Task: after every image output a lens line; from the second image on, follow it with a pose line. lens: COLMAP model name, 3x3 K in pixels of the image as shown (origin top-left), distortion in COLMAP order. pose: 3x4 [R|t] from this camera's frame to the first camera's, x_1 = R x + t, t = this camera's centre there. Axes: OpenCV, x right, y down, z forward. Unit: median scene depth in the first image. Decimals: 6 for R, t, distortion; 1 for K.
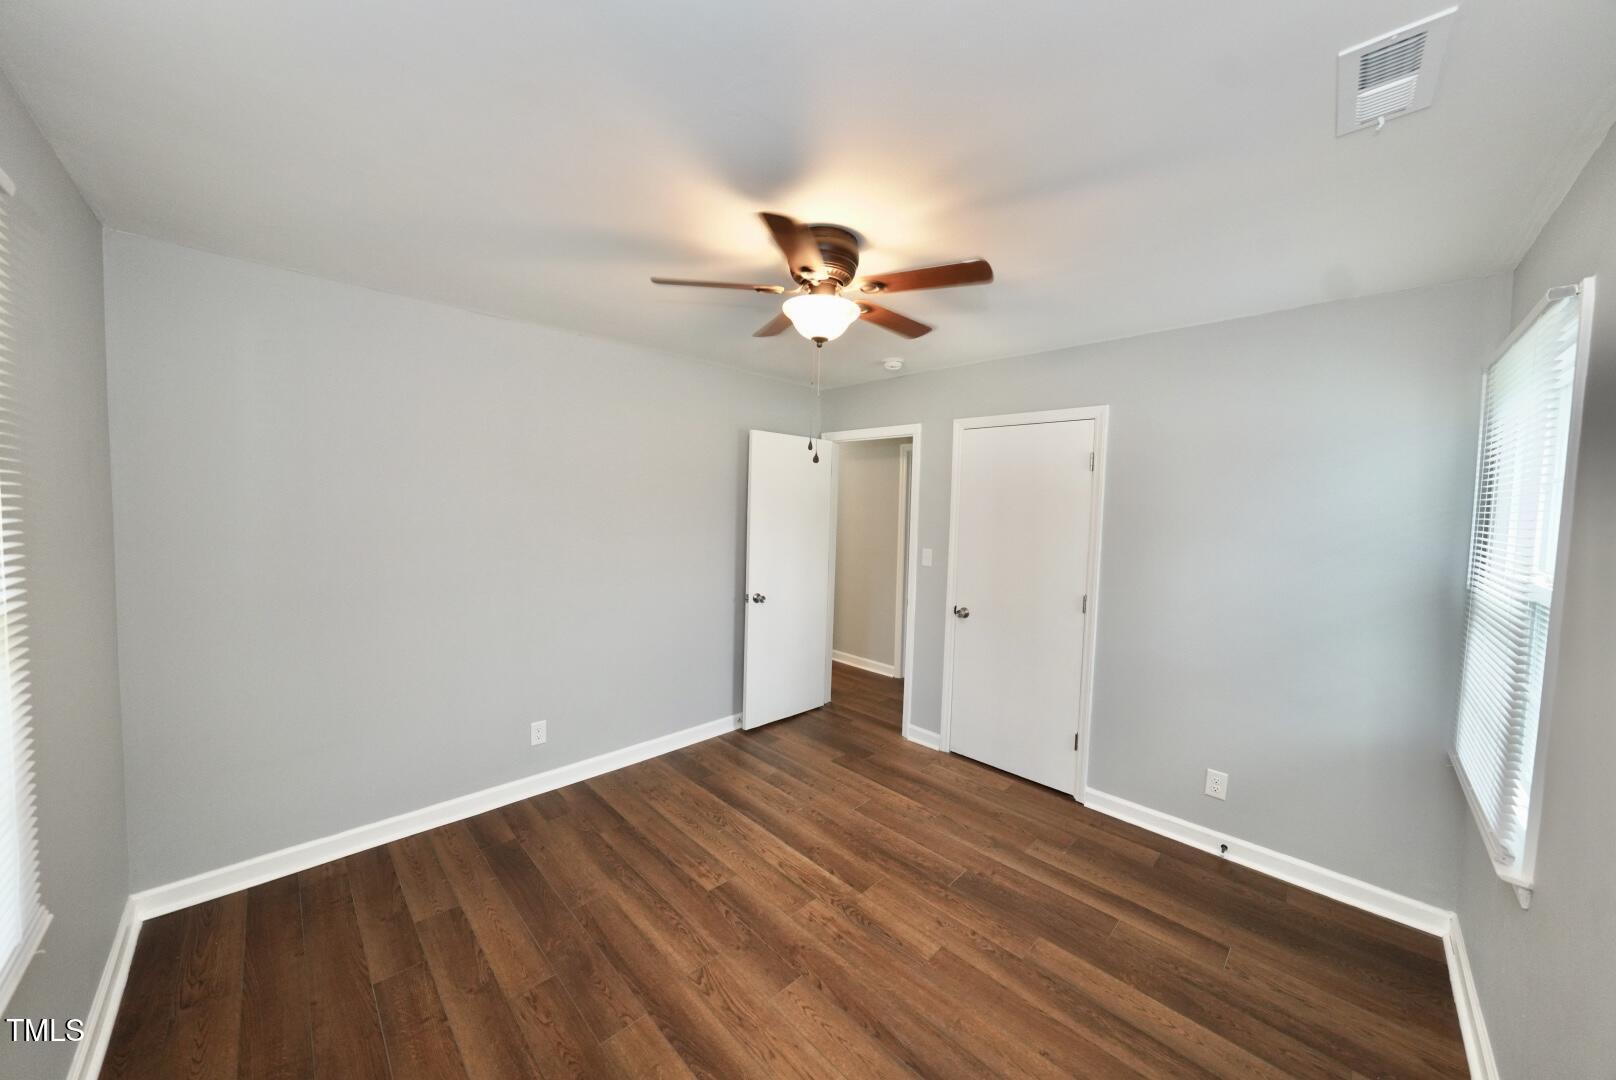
lens RADIAL K [[558.7, 0, 807.1], [0, 558.7, 534.0], [0, 0, 1]] dist [-0.029464, 0.006108]
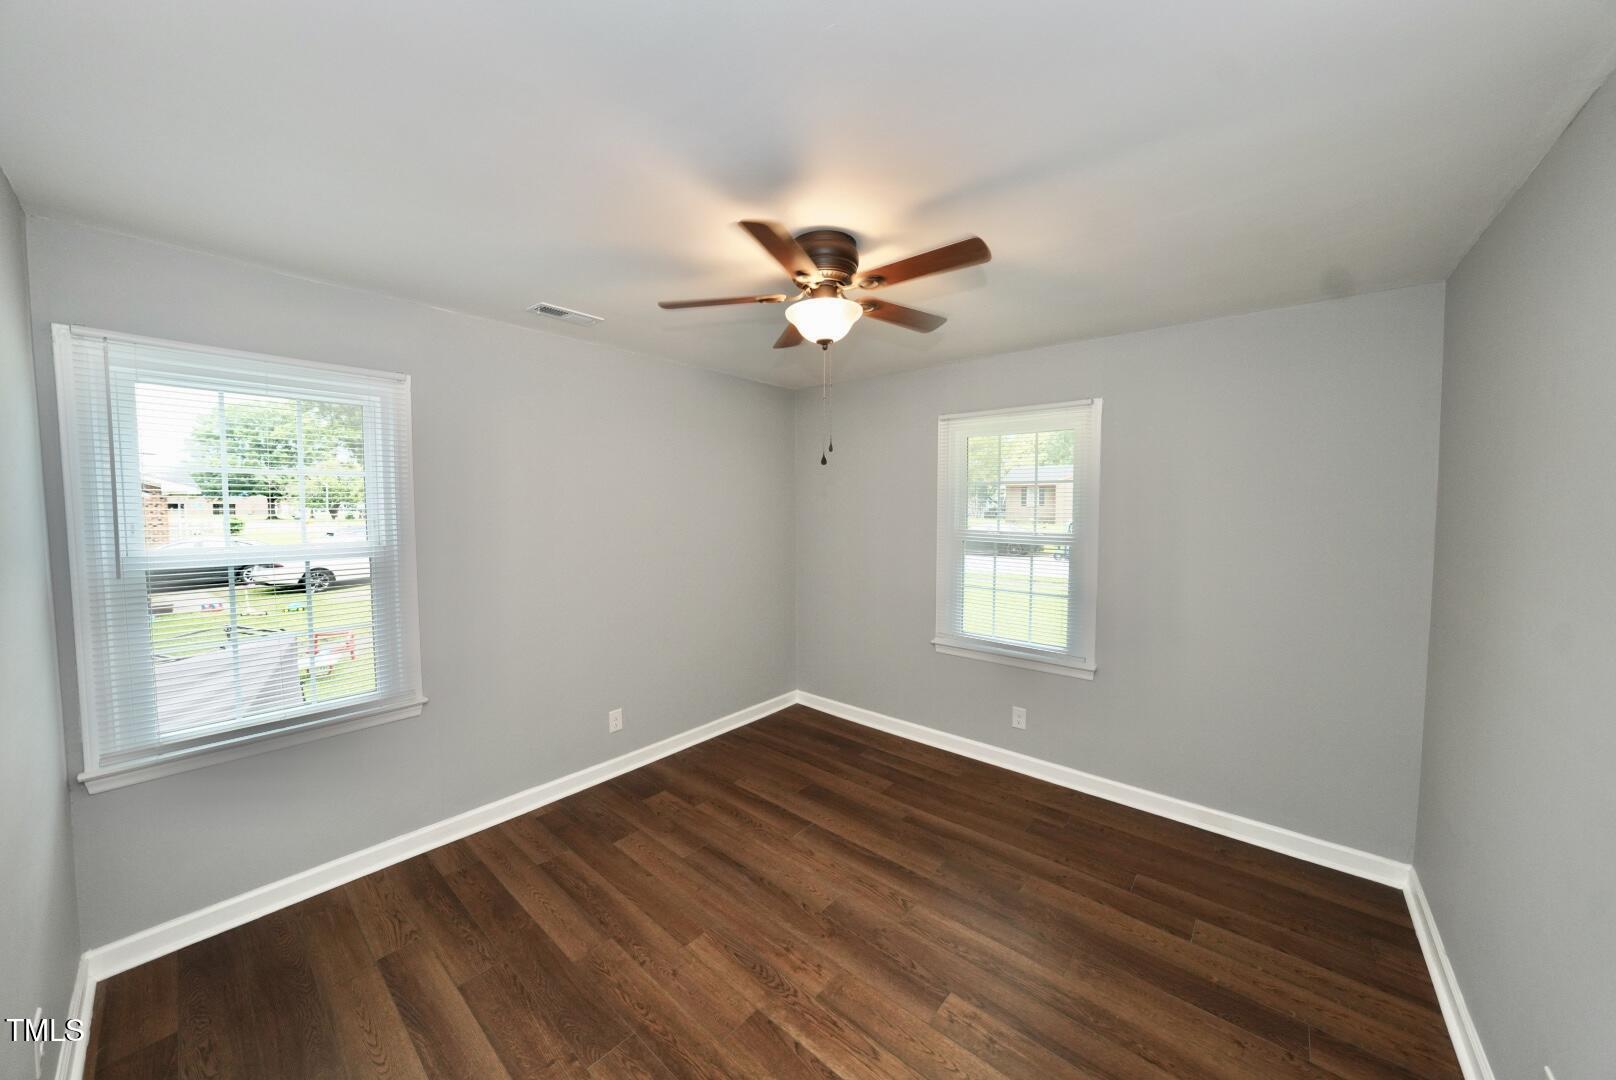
lens RADIAL K [[558.7, 0, 807.1], [0, 558.7, 534.0], [0, 0, 1]] dist [-0.029464, 0.006108]
pose [[-0.996383, -0.022897, -0.081838, 0.121508], [-0.031419, 0.994038, 0.104413, -0.101313], [0.078960, 0.106606, -0.991161, 1.901995]]
